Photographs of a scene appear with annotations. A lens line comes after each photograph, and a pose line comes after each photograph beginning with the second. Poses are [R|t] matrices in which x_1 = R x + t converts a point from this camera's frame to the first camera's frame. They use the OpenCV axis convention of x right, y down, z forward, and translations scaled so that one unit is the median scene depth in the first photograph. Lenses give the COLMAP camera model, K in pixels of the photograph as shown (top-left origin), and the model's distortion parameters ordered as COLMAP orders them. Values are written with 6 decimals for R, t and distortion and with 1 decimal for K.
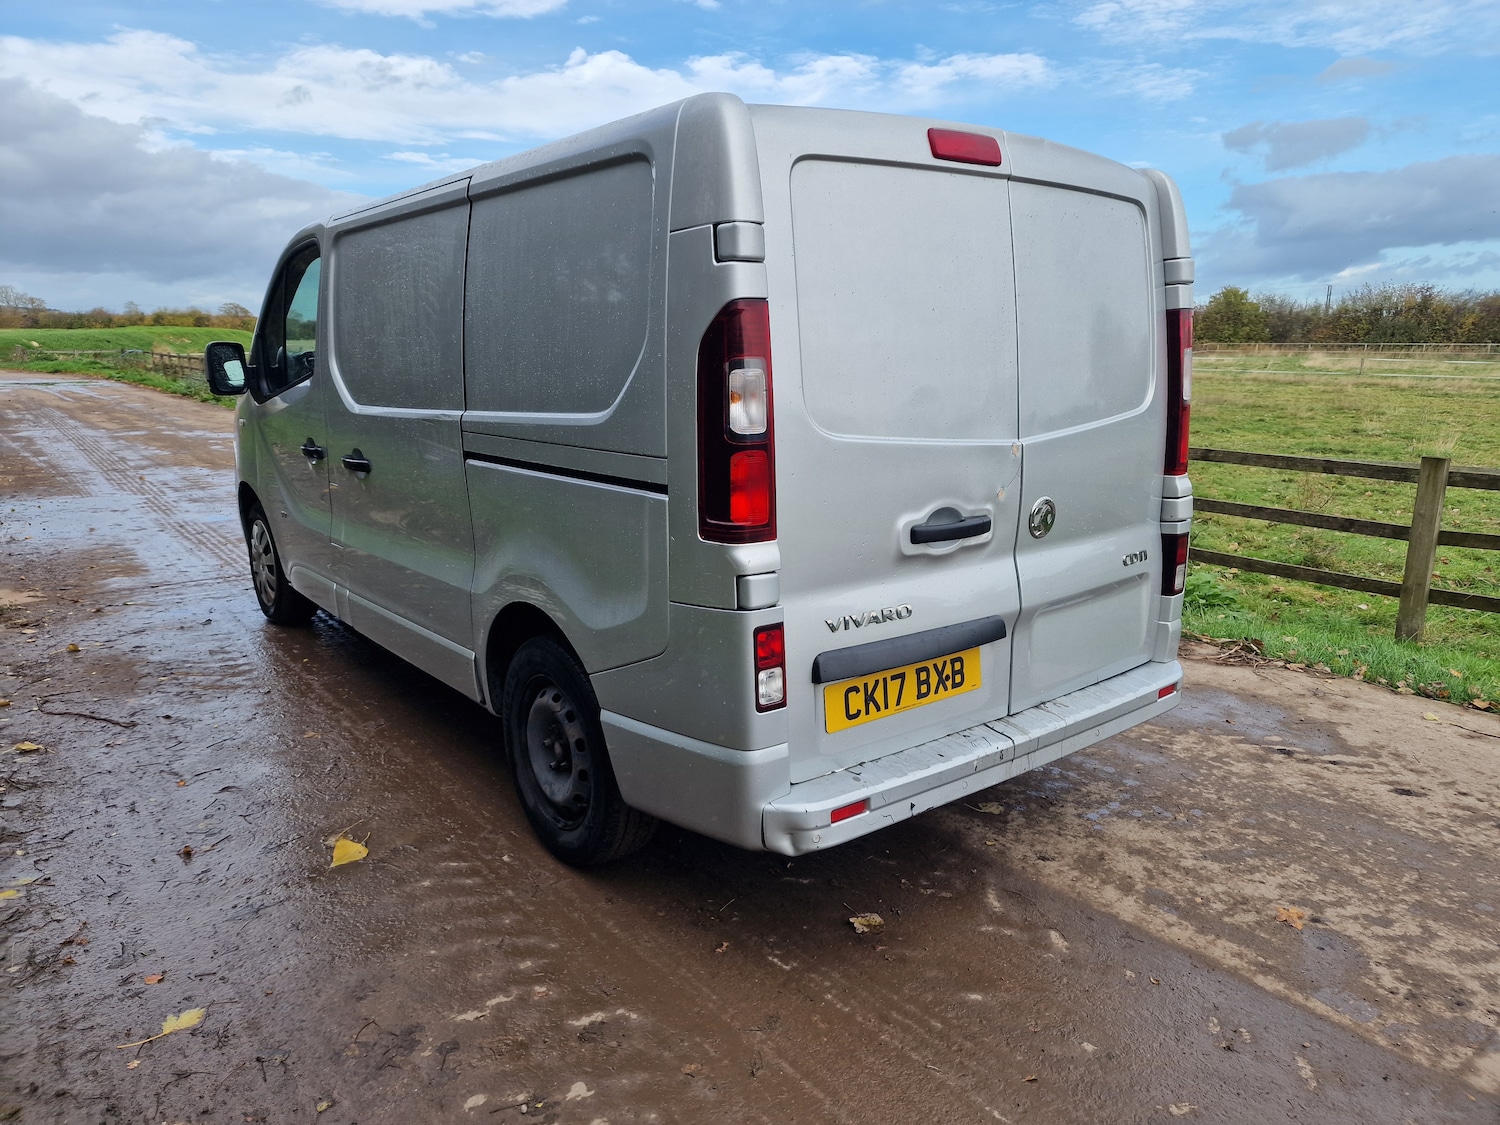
lens RADIAL K [[981.3, 0, 745.1], [0, 981.3, 559.0], [0, 0, 1]] dist [0.076832, -0.067324]
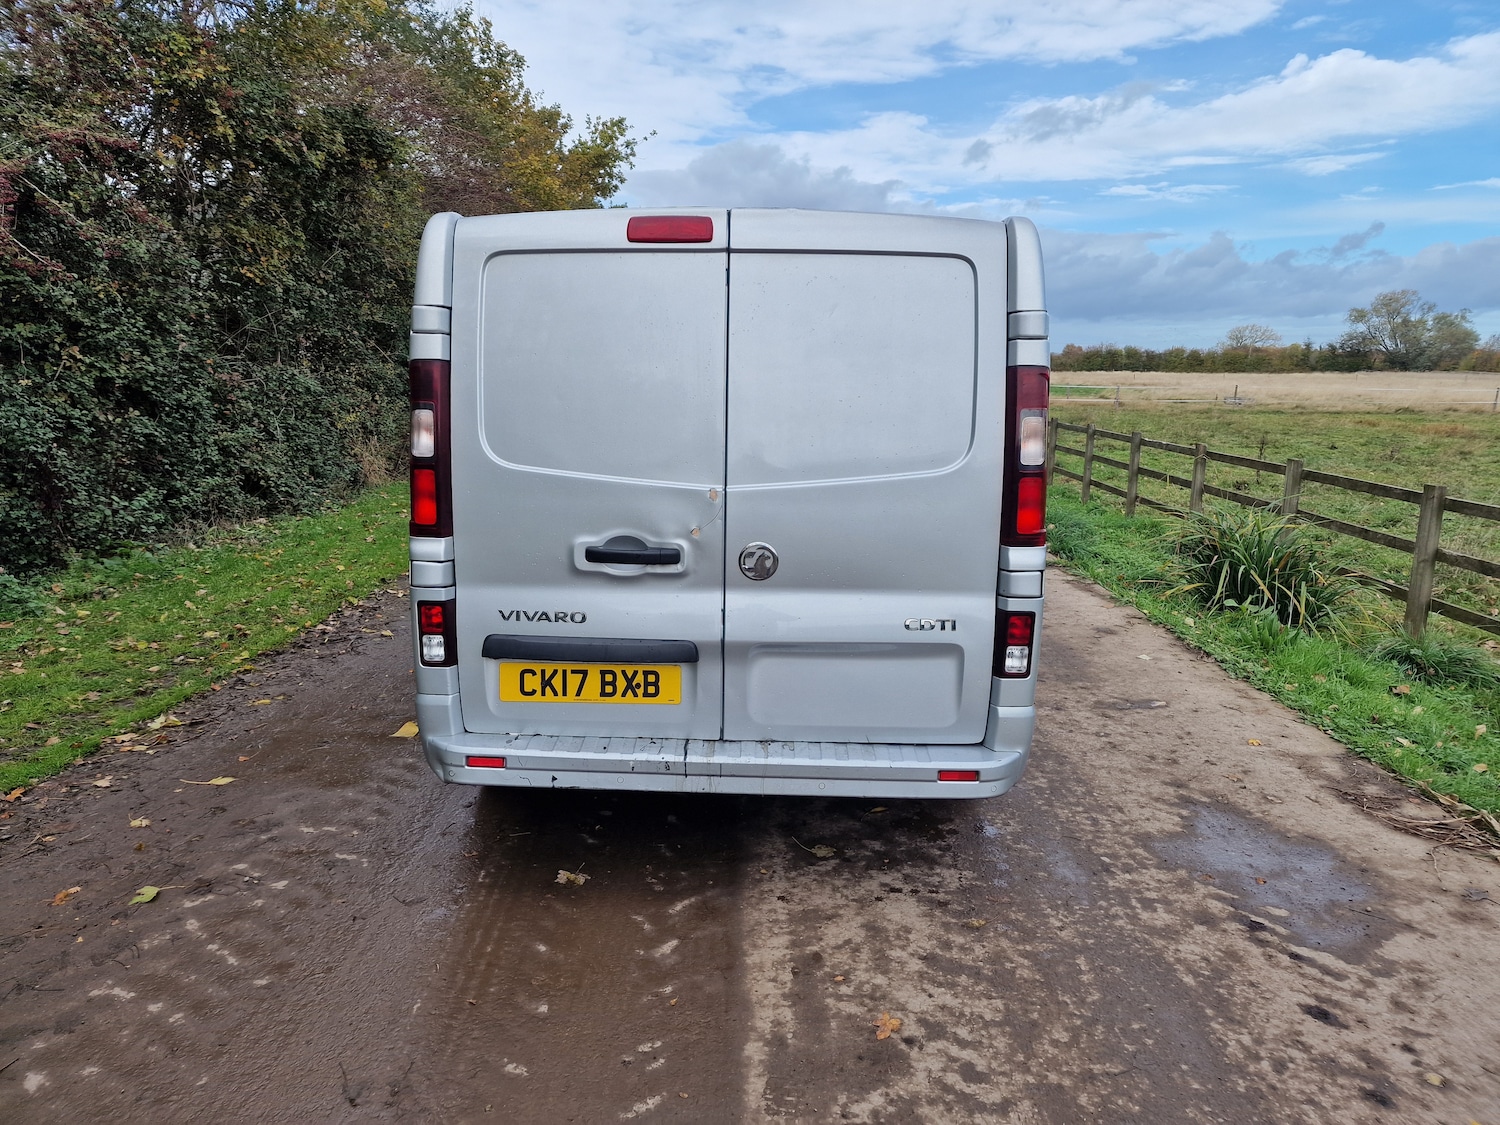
lens RADIAL K [[981.3, 0, 745.1], [0, 981.3, 559.0], [0, 0, 1]] dist [0.076832, -0.067324]
pose [[0.771279, 0.130218, -0.623034, 0.867101], [-0.148765, 0.988617, 0.022466, -0.059642], [0.618868, 0.075358, 0.781872, 0.159414]]
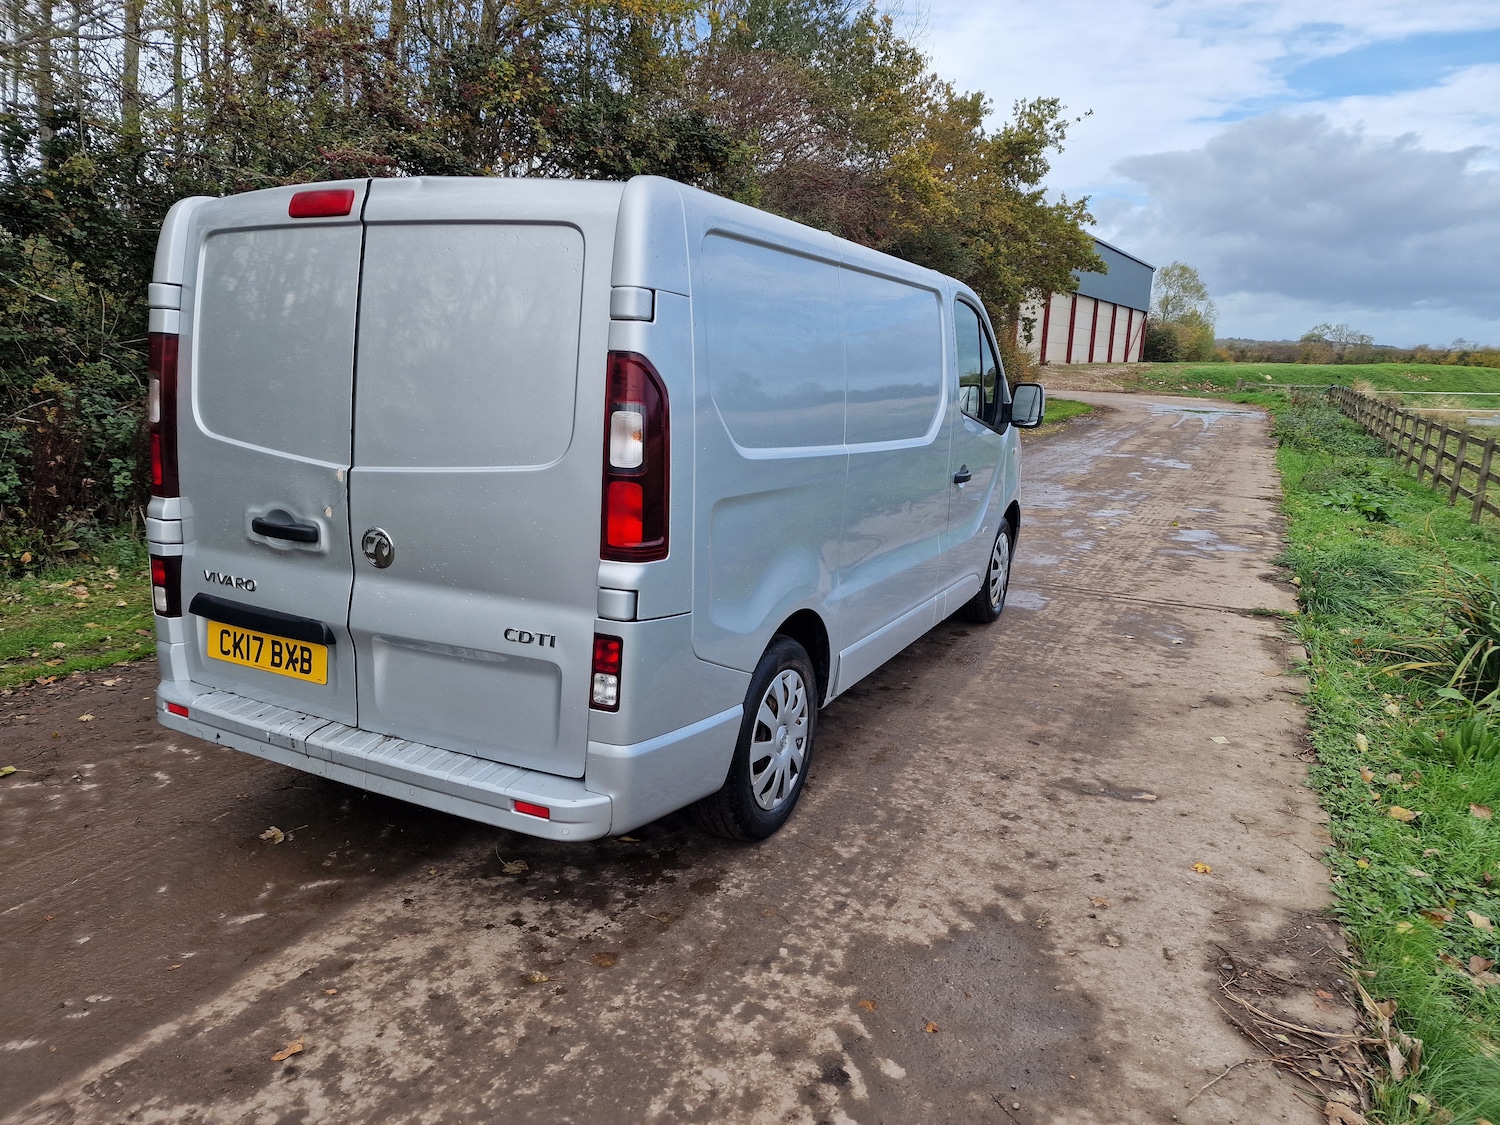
lens RADIAL K [[986.6, 0, 754.7], [0, 986.6, 565.5], [0, 0, 1]] dist [0.081922, -0.066729]
pose [[0.429788, 0.200574, -0.880371, 1.261021], [-0.224524, 0.968131, 0.110957, -0.206026], [0.874569, 0.149976, 0.461124, 0.803074]]
